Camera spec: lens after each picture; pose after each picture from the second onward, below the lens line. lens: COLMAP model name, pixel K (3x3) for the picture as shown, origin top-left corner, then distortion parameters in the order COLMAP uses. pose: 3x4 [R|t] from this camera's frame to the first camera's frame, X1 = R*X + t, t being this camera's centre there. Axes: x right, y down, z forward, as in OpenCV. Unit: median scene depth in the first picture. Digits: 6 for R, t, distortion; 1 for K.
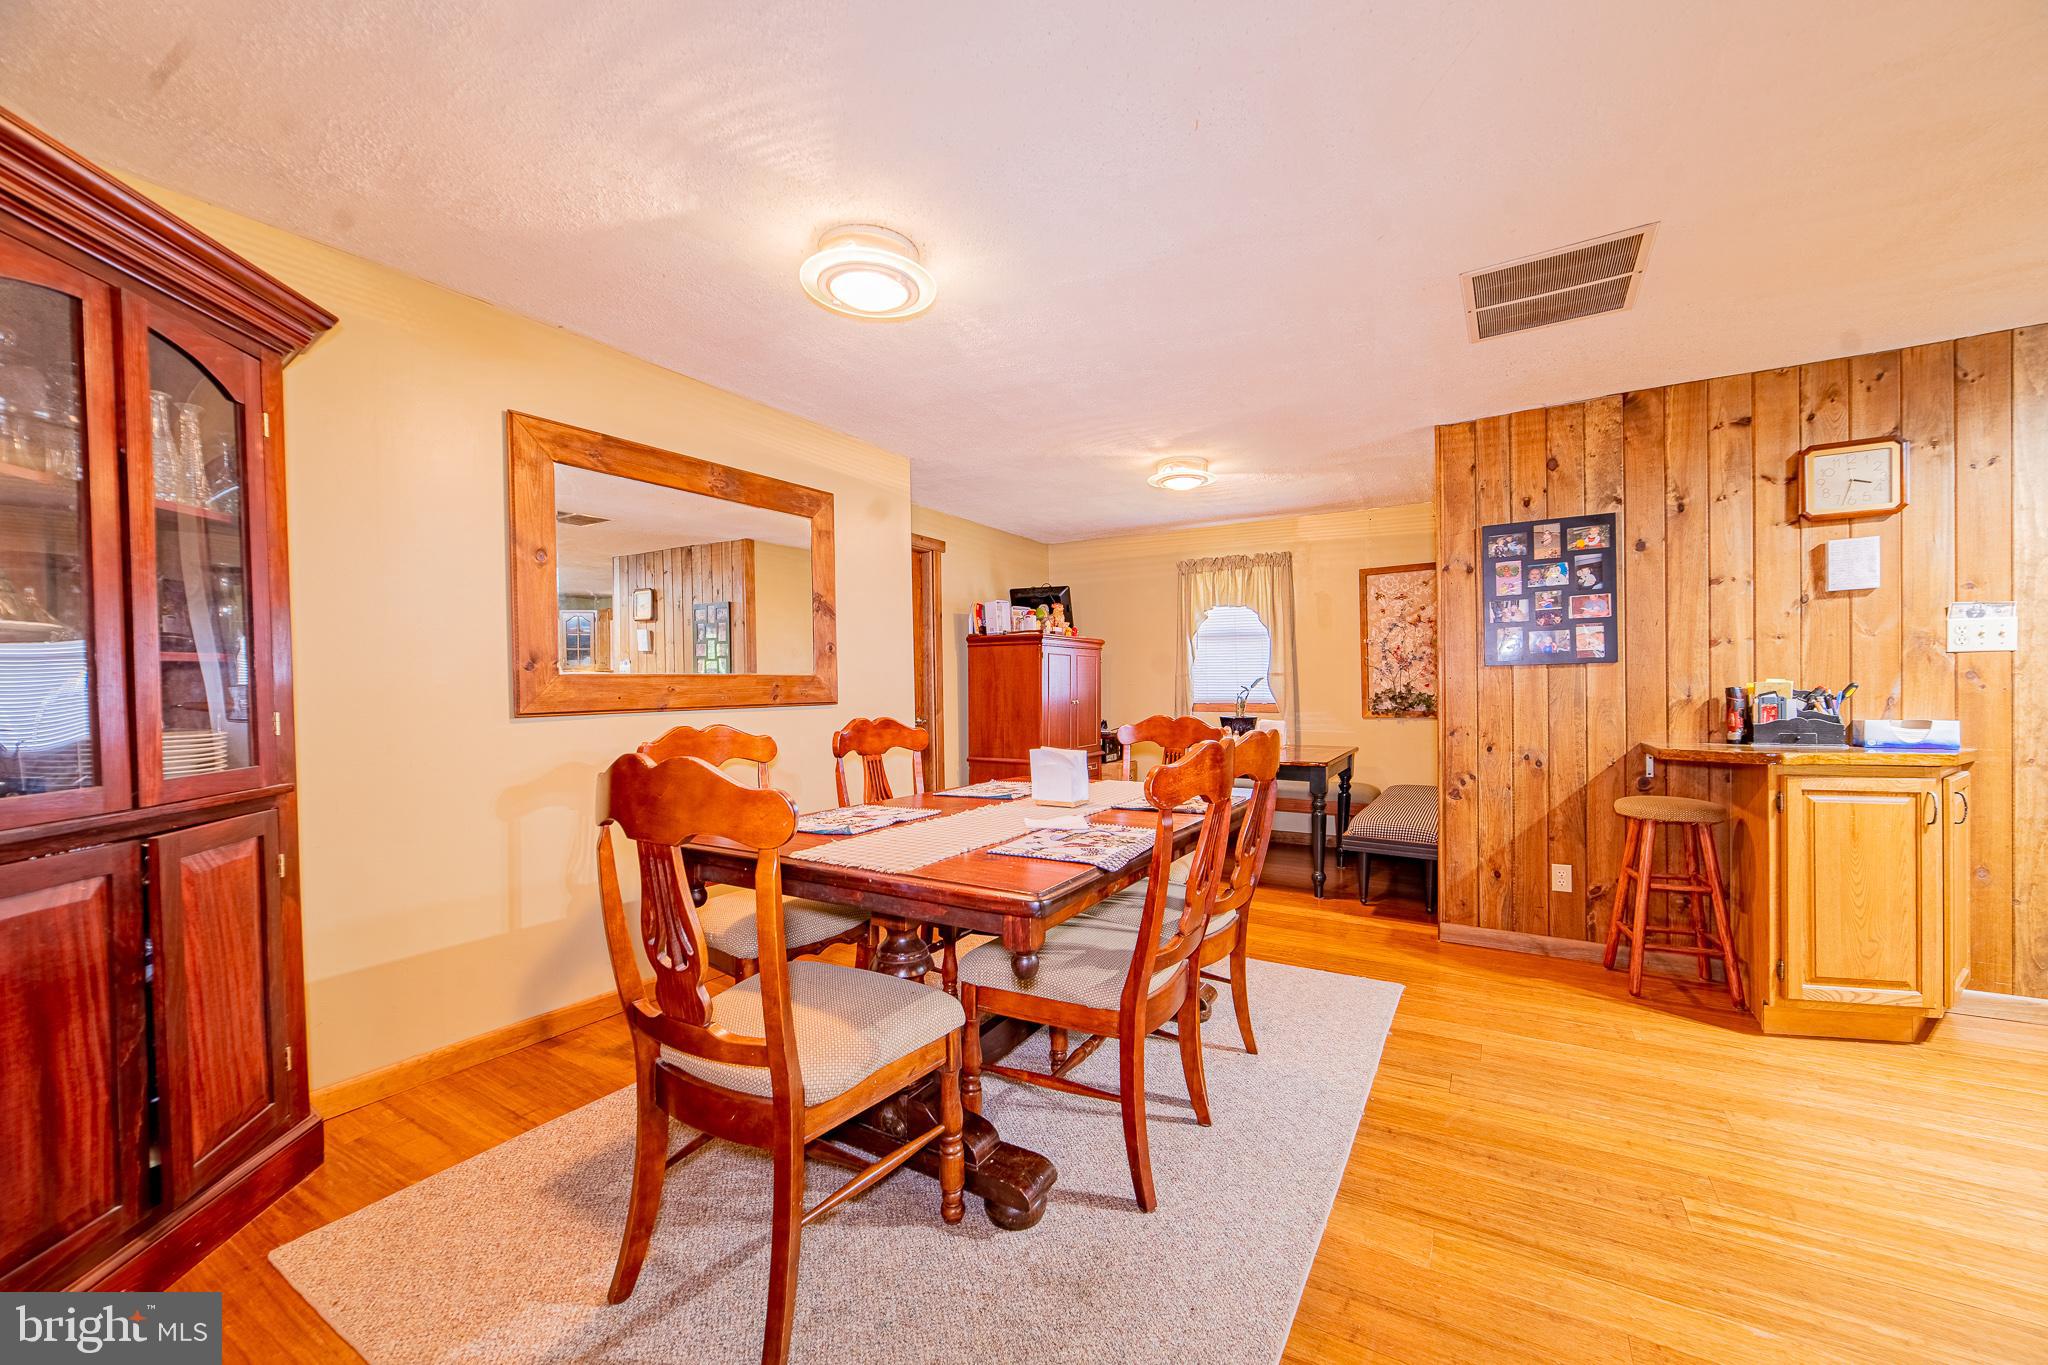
lens RADIAL K [[784.1, 0, 1034.6], [0, 784.1, 694.1], [0, 0, 1]] dist [-0.000702, 0.000285]
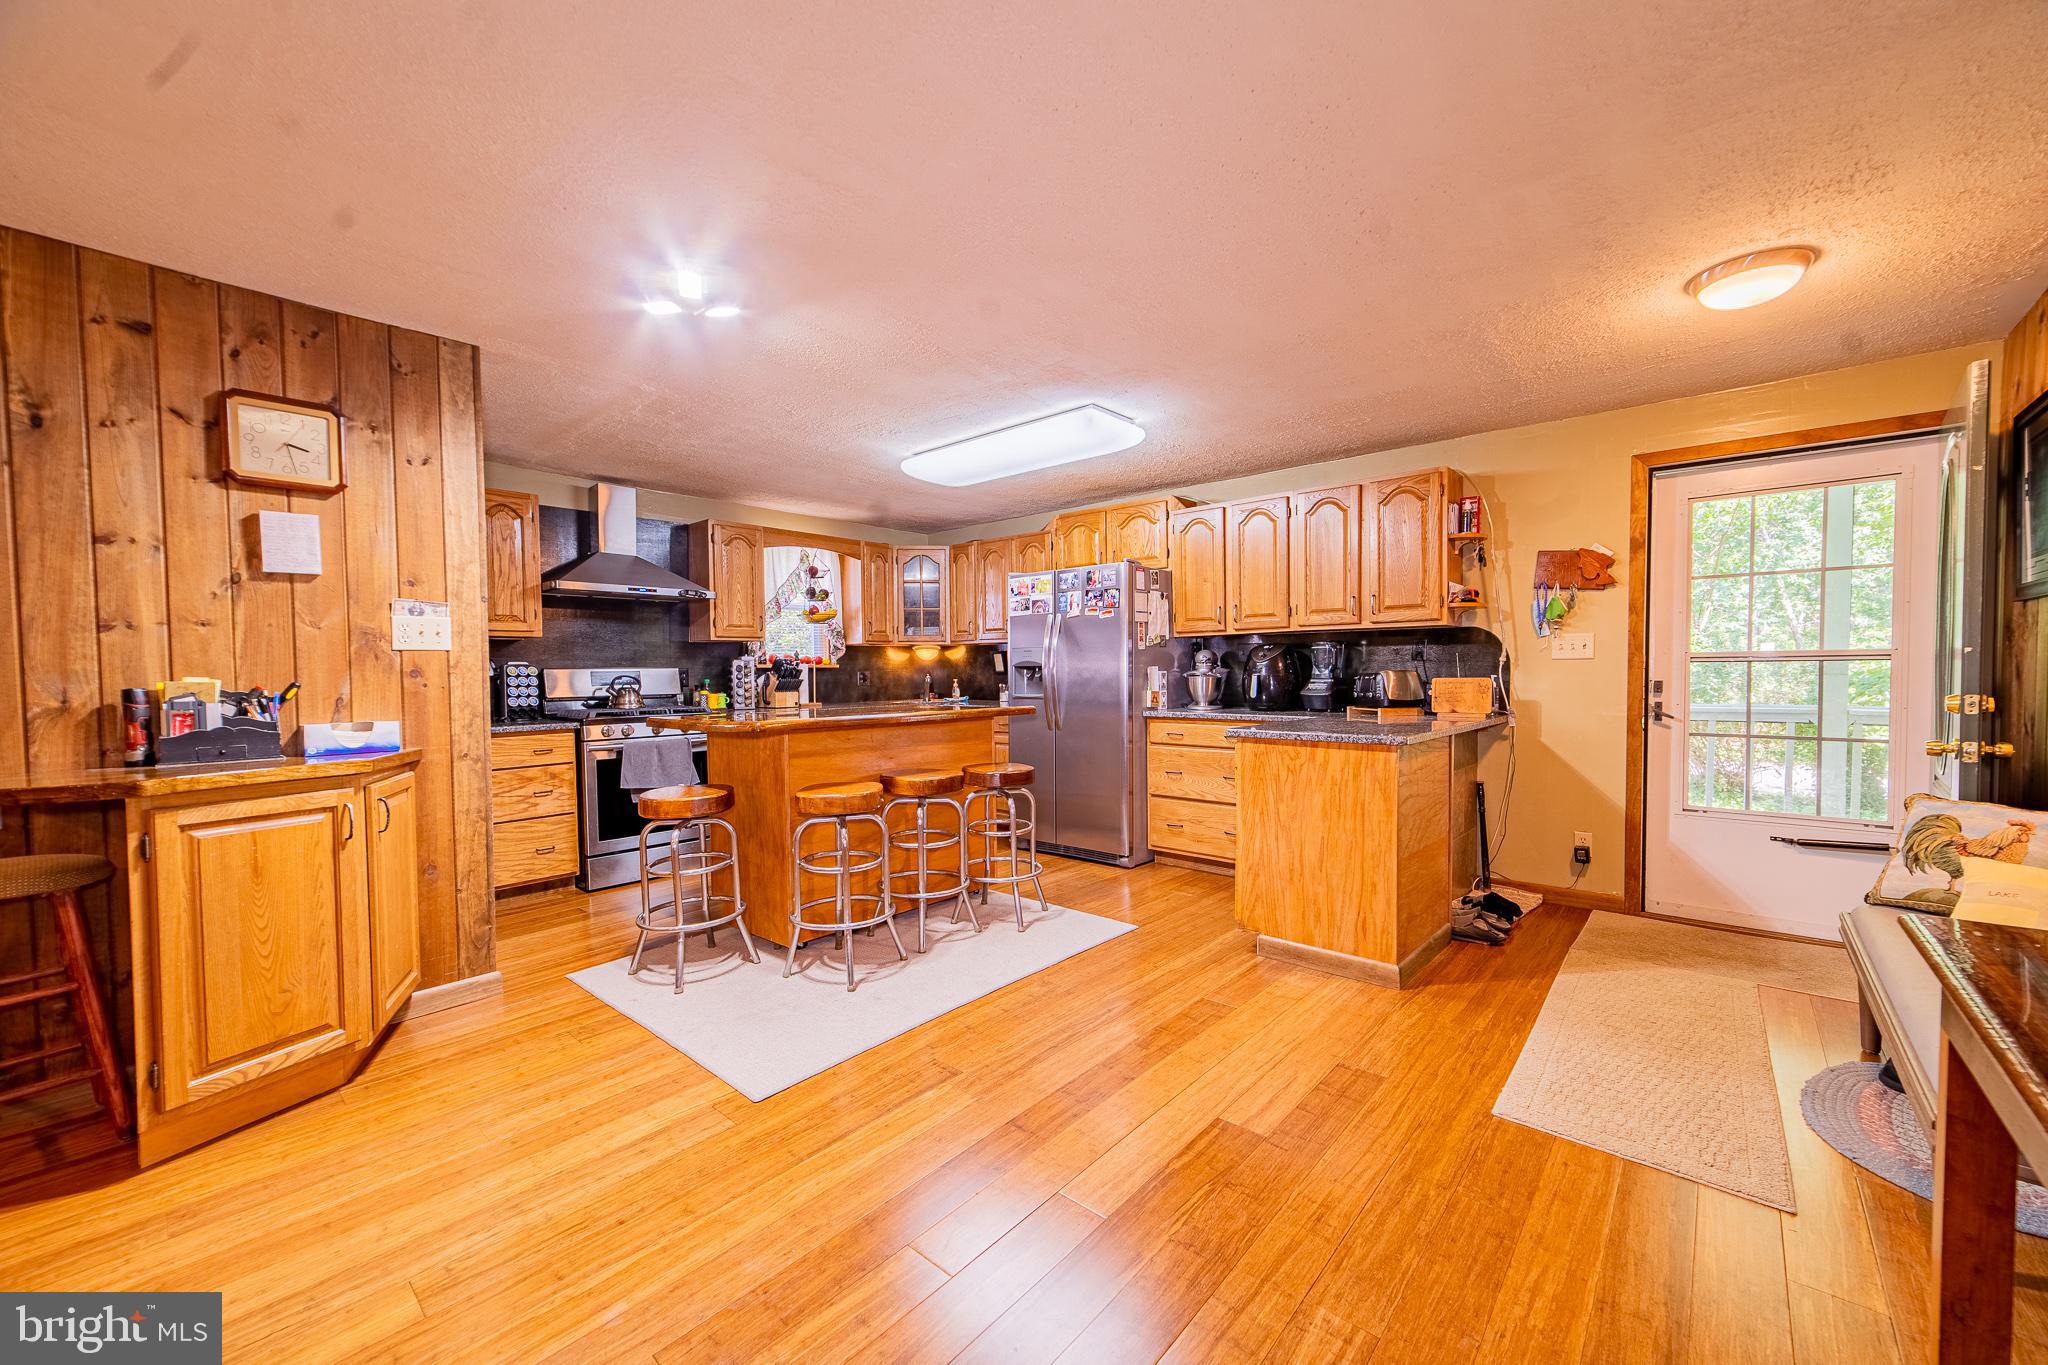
lens RADIAL K [[784.1, 0, 1034.6], [0, 784.1, 694.1], [0, 0, 1]] dist [-0.000702, 0.000285]
pose [[0.179013, -0.020941, 0.983624, 0.341414], [0.015522, 0.999709, 0.018458, -0.004622], [-0.983724, 0.011963, 0.179286, 0.049879]]
